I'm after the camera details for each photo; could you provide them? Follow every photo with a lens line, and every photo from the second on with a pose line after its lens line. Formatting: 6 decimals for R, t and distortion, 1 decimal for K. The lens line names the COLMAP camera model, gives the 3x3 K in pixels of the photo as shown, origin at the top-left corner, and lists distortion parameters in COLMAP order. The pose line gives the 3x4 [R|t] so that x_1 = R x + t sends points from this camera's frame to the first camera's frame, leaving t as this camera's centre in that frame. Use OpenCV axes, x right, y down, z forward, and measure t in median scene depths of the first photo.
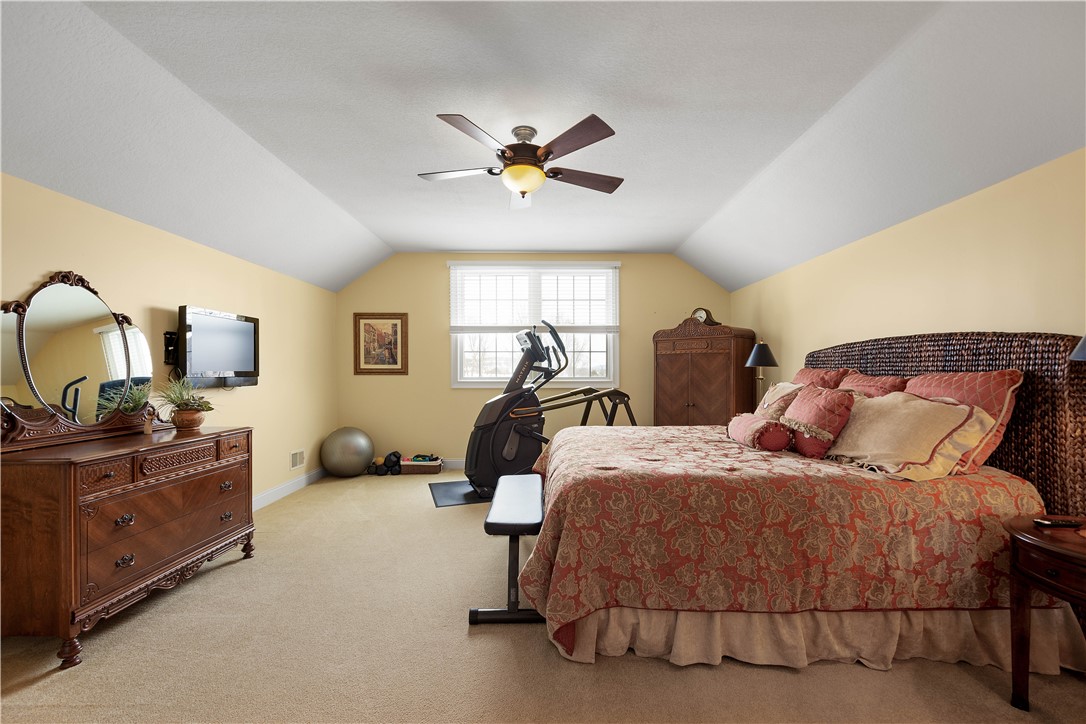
lens RADIAL K [[476.5, 0, 560.9], [0, 476.5, 385.0], [0, 0, 1]] dist [0.014512, -0.003782]
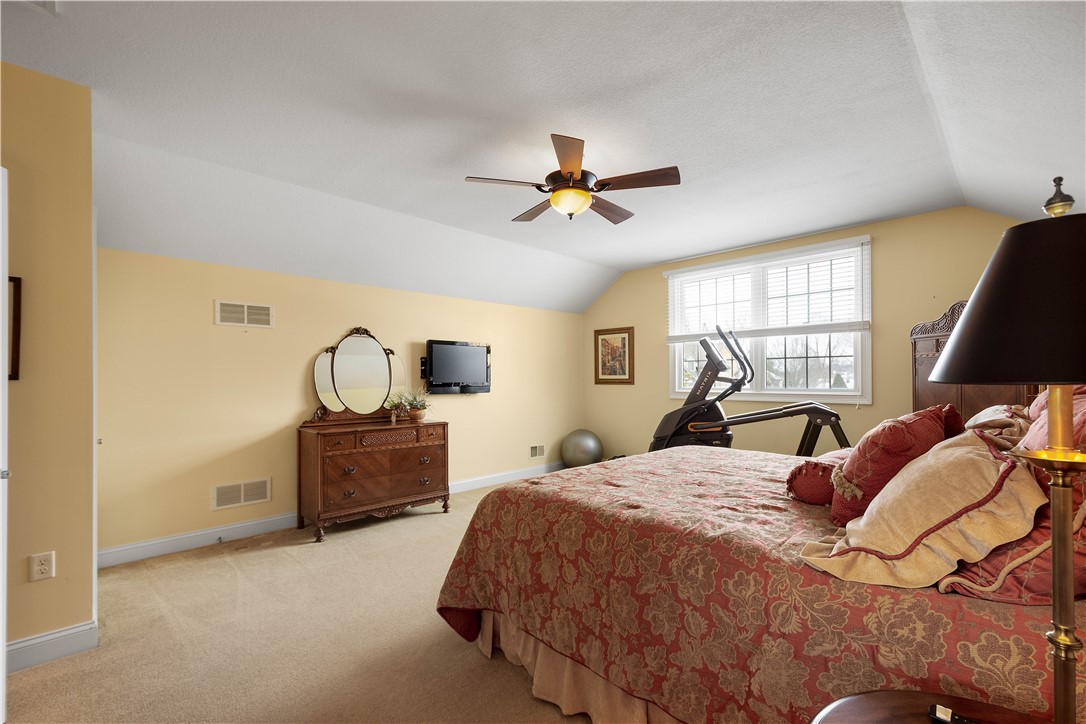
lens RADIAL K [[476.5, 0, 538.9], [0, 476.5, 391.0], [0, 0, 1]] dist [0.014512, -0.003782]
pose [[0.698075, 0.016831, -0.715827, 0.322792], [-0.017450, 0.999827, 0.006491, -0.010878], [0.715812, 0.007961, 0.698248, 0.113537]]
